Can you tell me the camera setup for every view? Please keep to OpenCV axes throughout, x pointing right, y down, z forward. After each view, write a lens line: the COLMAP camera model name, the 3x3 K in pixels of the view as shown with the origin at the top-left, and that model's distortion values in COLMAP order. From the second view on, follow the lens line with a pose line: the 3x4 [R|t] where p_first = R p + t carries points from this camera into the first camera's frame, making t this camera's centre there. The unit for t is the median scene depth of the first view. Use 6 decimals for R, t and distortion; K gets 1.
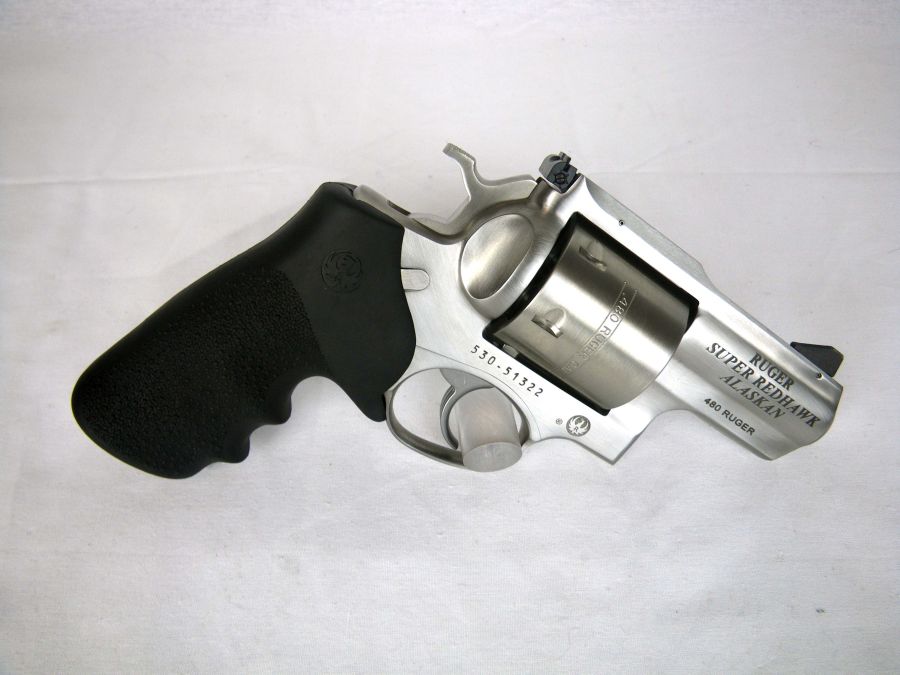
lens RADIAL K [[649.7, 0, 450.0], [0, 649.7, 337.5], [0, 0, 1]] dist [-0.091010, 0.040311]
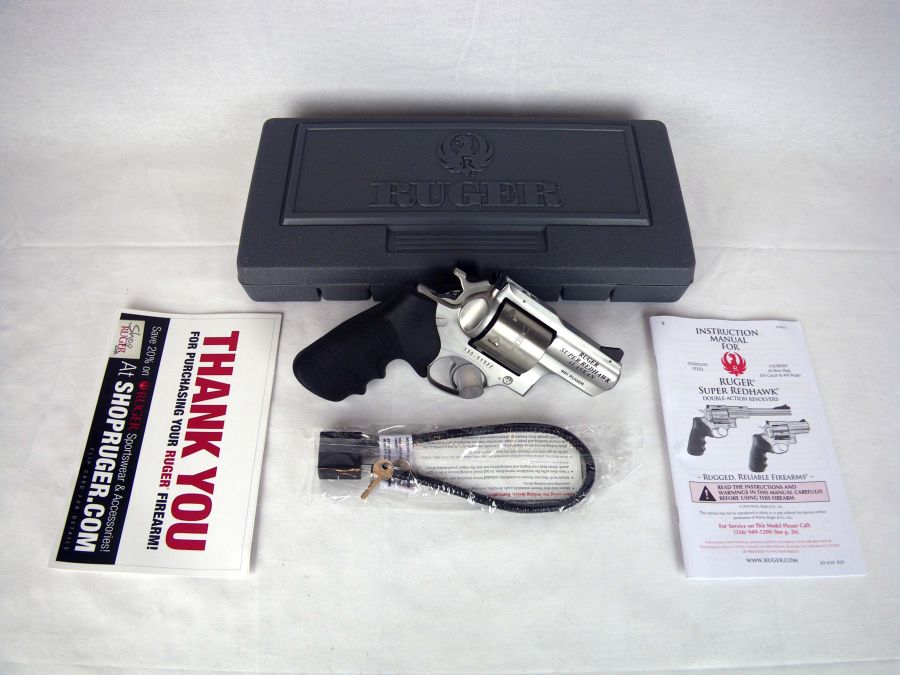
lens RADIAL K [[649.7, 0, 450.0], [0, 649.7, 337.5], [0, 0, 1]] dist [-0.091010, 0.040311]
pose [[0.999881, 0.012119, 0.009532, -0.040492], [-0.012986, 0.995203, 0.096961, -0.259455], [-0.008311, -0.097073, 0.995243, -1.414209]]
